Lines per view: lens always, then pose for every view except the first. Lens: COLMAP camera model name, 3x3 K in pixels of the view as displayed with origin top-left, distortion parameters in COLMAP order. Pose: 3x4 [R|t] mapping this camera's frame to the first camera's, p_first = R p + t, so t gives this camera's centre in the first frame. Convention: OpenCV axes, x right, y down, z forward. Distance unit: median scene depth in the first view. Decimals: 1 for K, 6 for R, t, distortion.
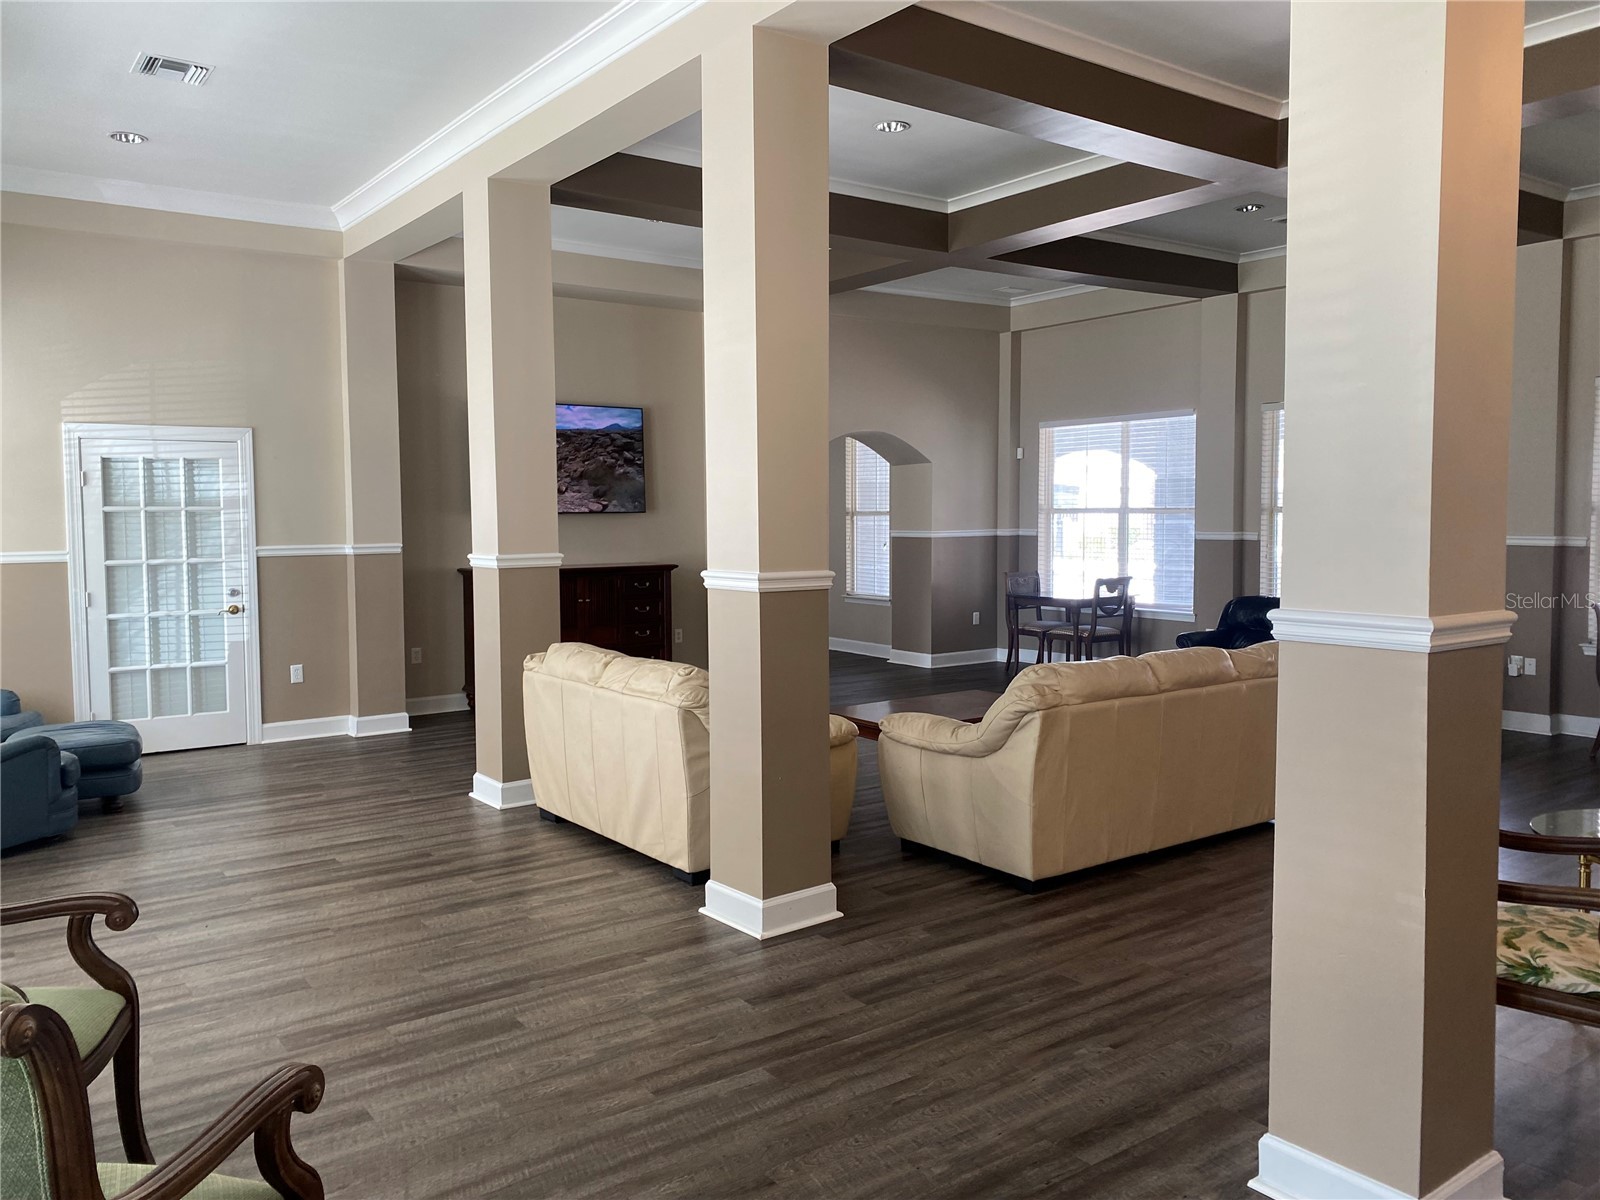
lens RADIAL K [[1220.0, 0, 788.5], [0, 1220.0, 574.8], [0, 0, 1]] dist [0.039327, -0.036049]
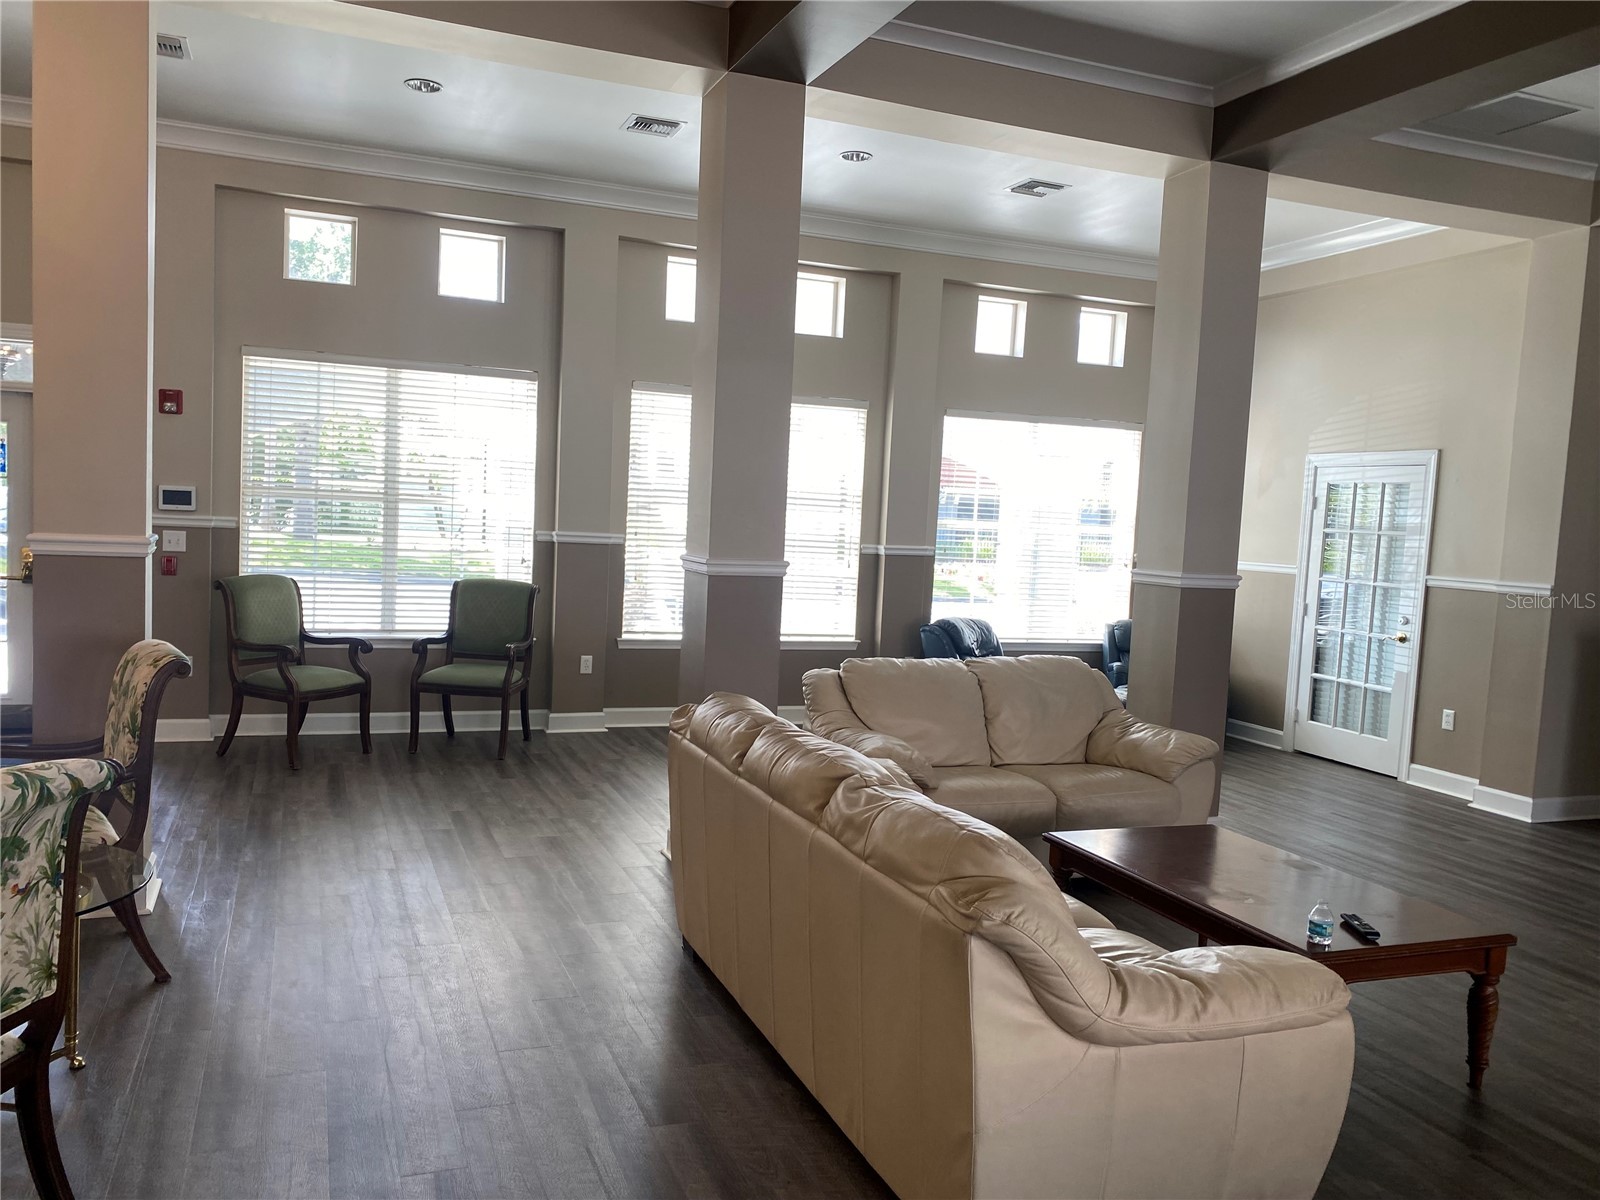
lens RADIAL K [[1220.0, 0, 776.2], [0, 1220.0, 599.5], [0, 0, 1]] dist [0.039327, -0.036049]
pose [[-0.251329, 0.061998, -0.965914, 0.130384], [-0.104987, 0.990312, 0.090881, -0.008212], [0.962191, 0.124250, -0.242385, 0.162437]]
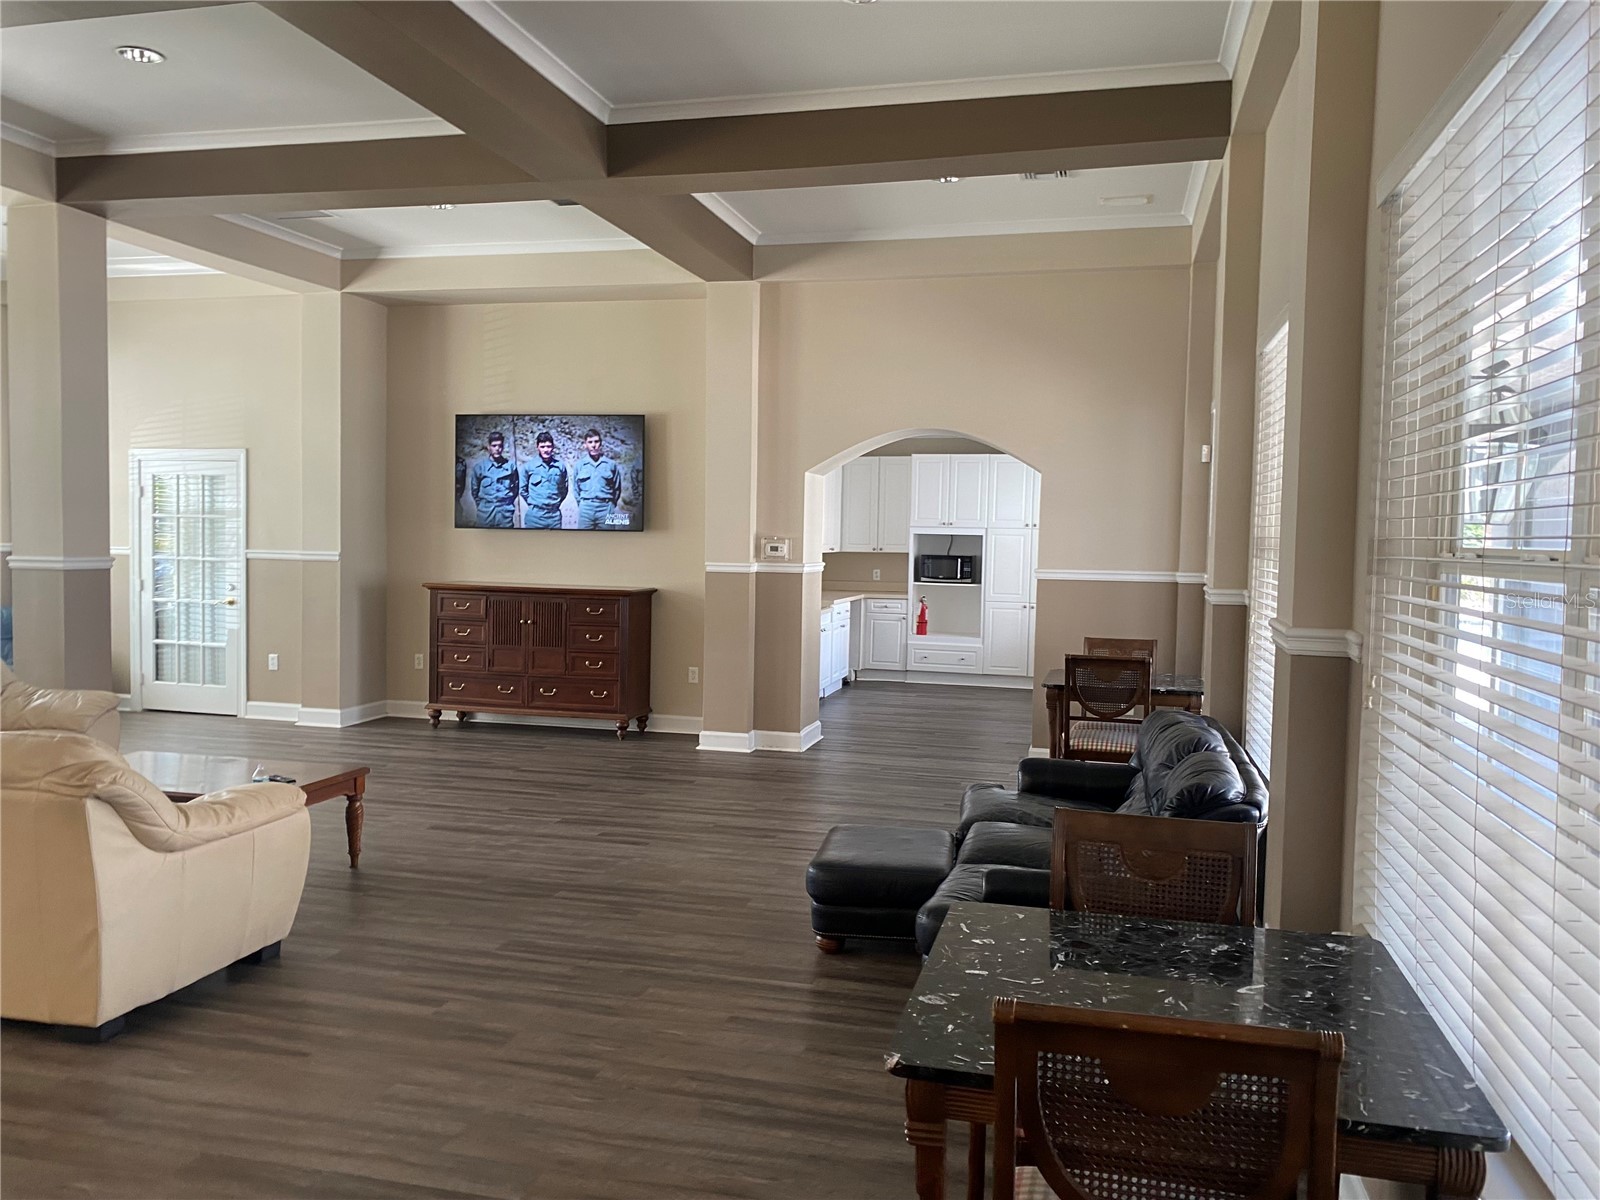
lens RADIAL K [[1220.0, 0, 804.5], [0, 1220.0, 595.4], [0, 0, 1]] dist [0.039327, -0.036049]
pose [[0.648232, 0.055318, -0.759431, 0.174562], [-0.066025, 0.997685, 0.016315, -0.007290], [0.758575, 0.039566, 0.650383, 0.139020]]
